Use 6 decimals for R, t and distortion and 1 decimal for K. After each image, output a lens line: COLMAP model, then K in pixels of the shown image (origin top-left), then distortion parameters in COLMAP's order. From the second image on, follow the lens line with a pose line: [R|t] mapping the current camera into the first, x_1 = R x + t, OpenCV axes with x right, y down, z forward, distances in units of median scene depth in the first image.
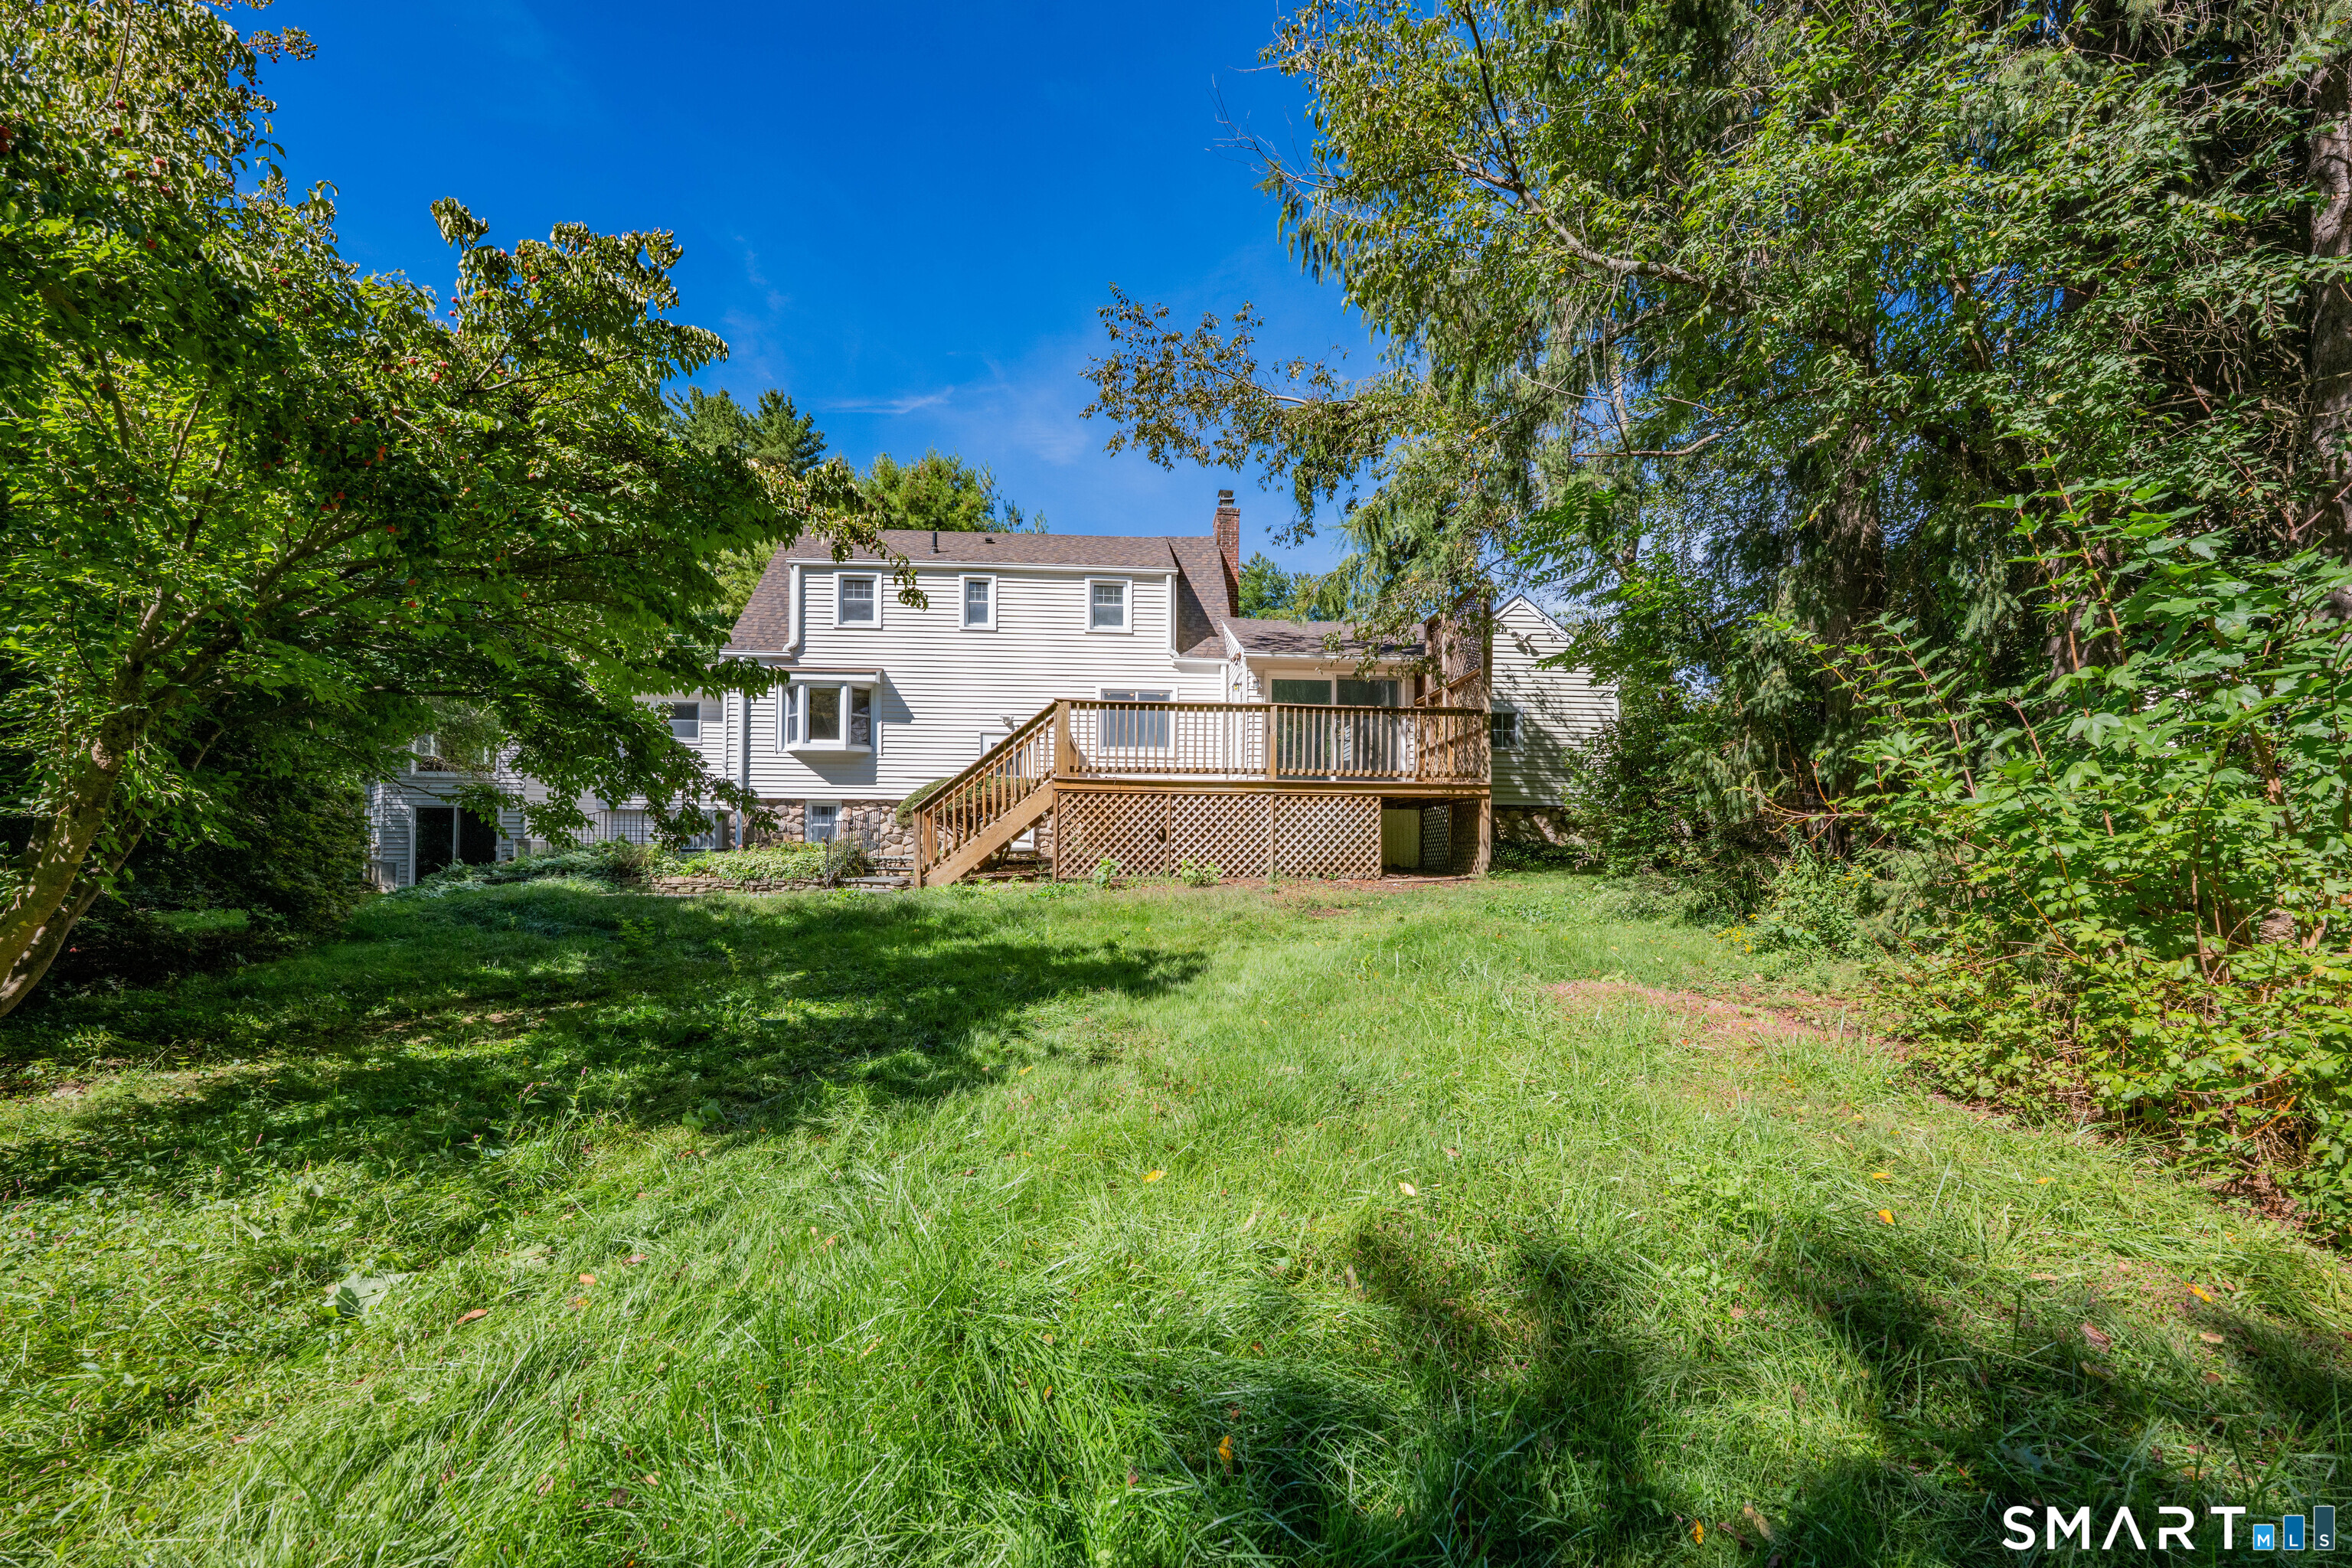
lens RADIAL K [[946.8, 0, 1176.0], [0, 946.8, 784.0], [0, 0, 1]] dist [0.000047, -0.000297]
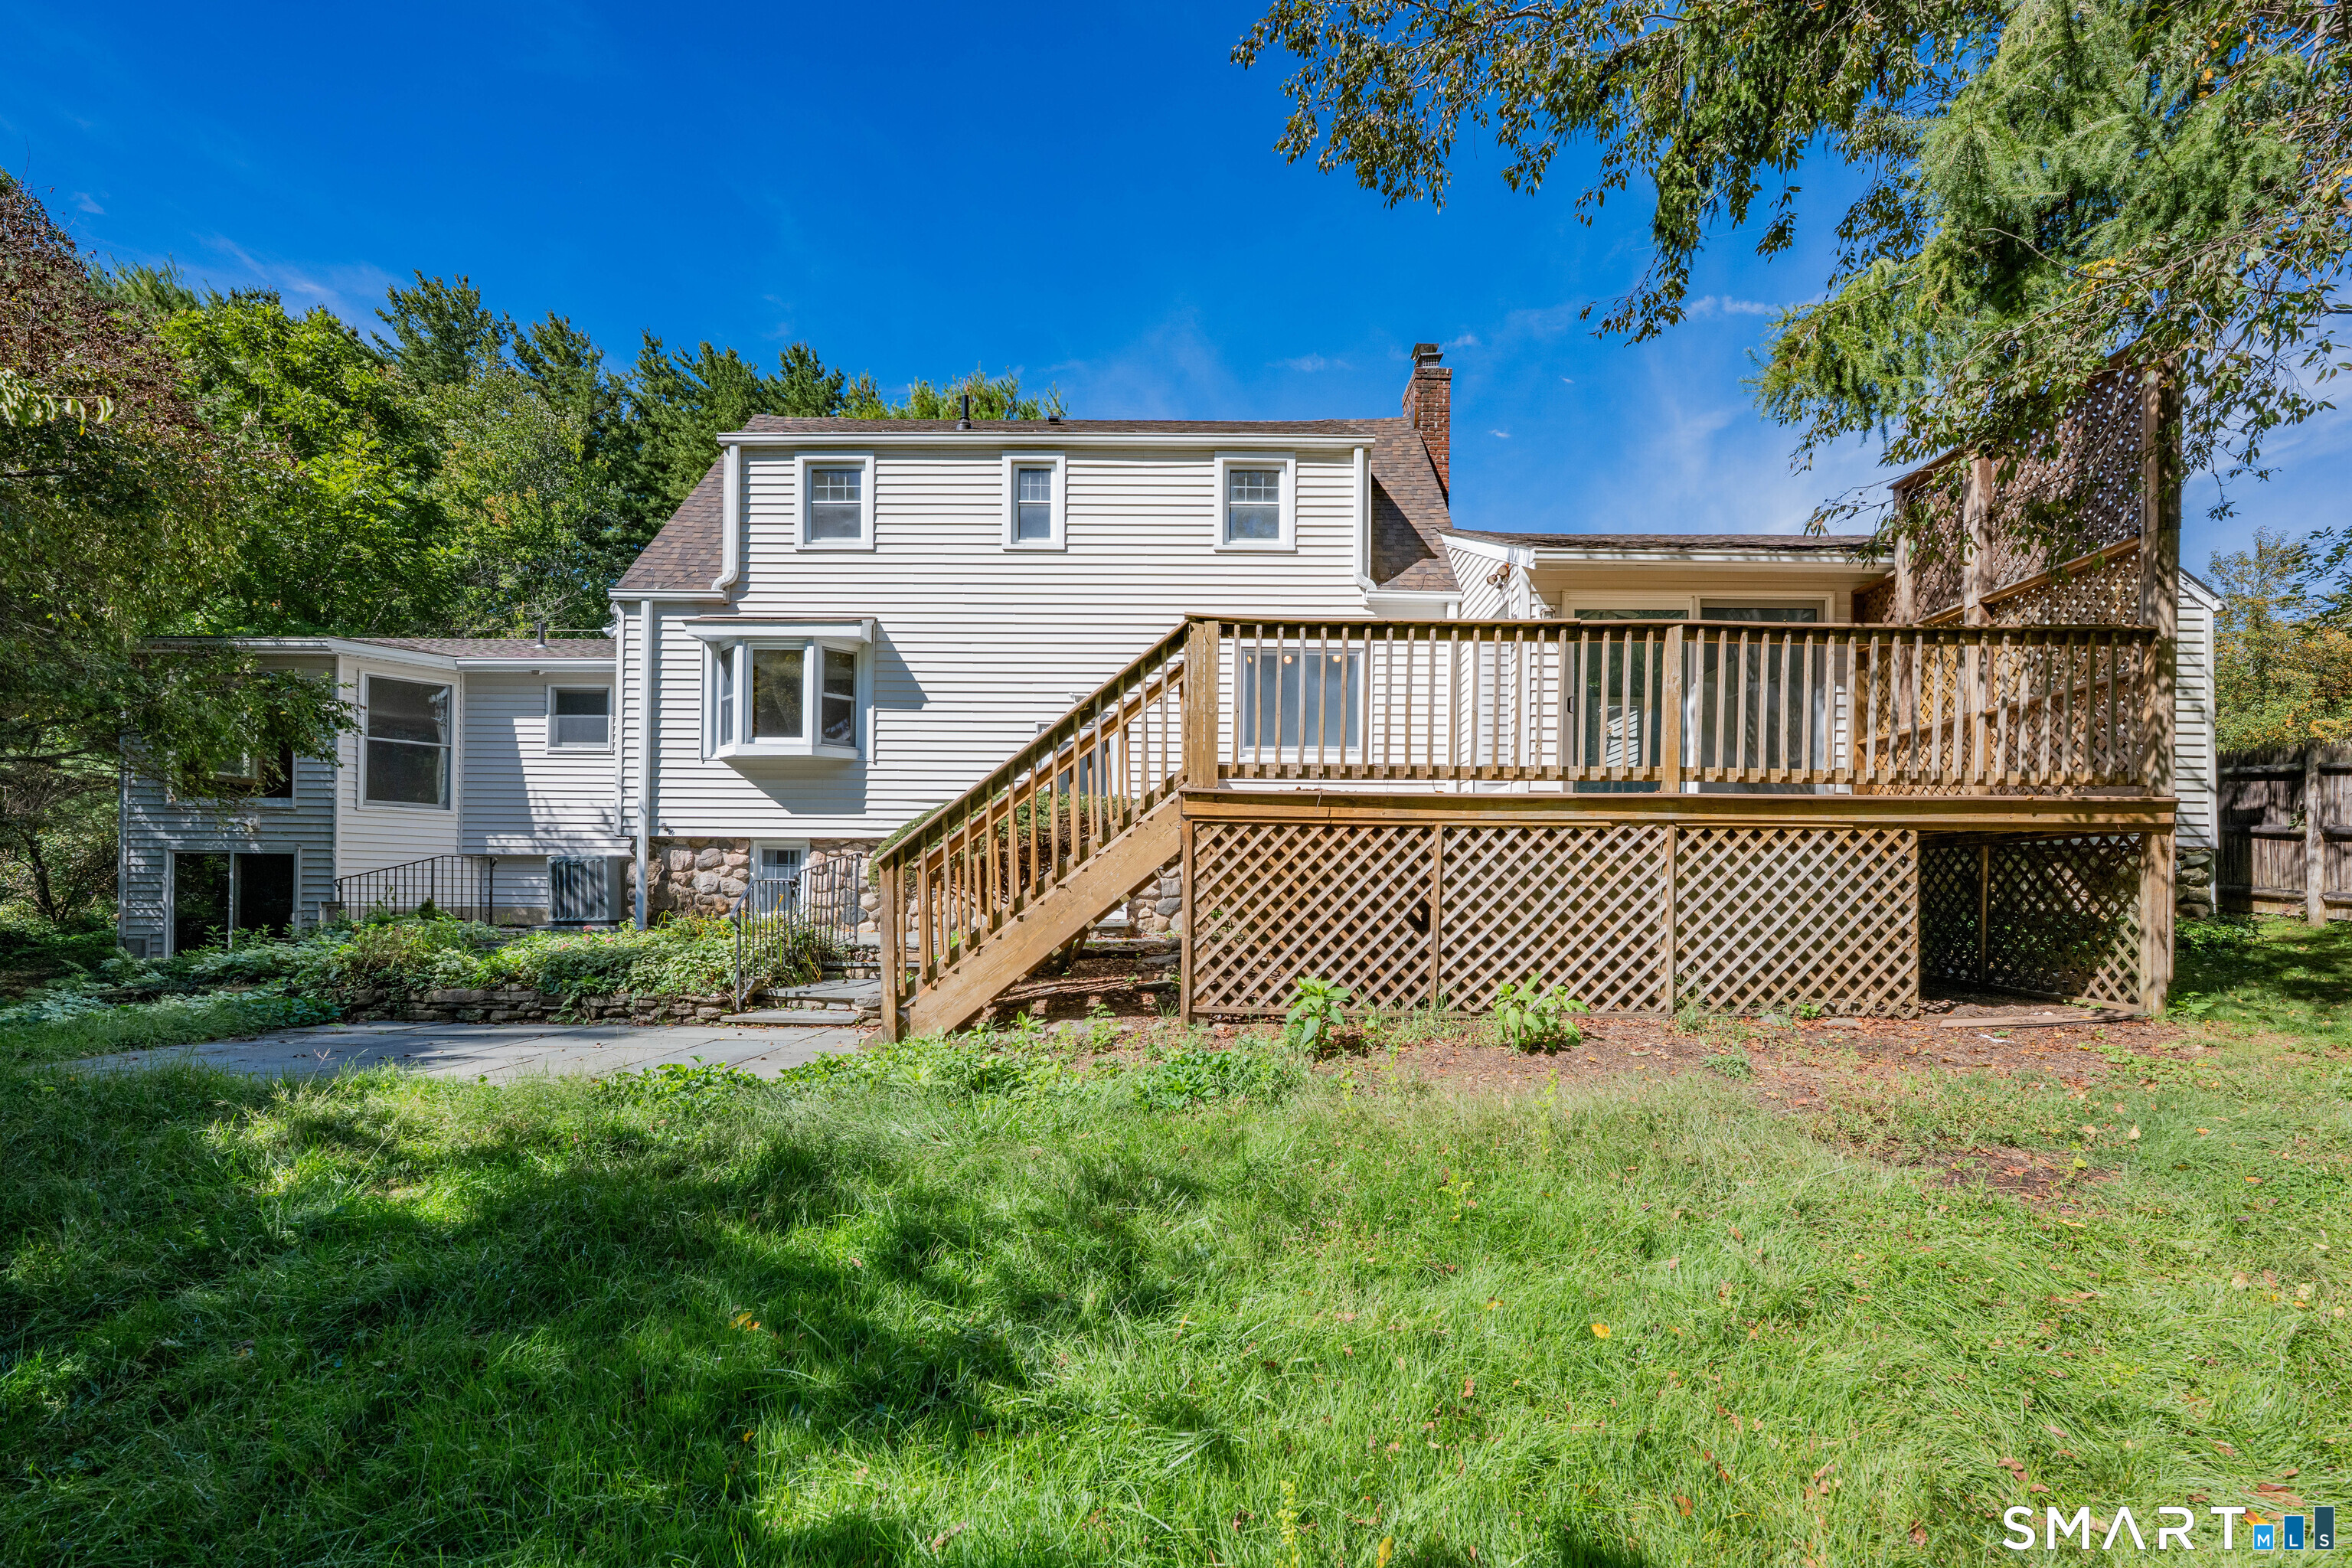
lens RADIAL K [[946.8, 0, 1176.0], [0, 946.8, 784.0], [0, 0, 1]] dist [0.000047, -0.000297]
pose [[0.996704, -0.007762, -0.080750, -0.075741], [0.004766, 0.999295, -0.037229, 0.005590], [0.080982, 0.036722, 0.996039, 0.432251]]
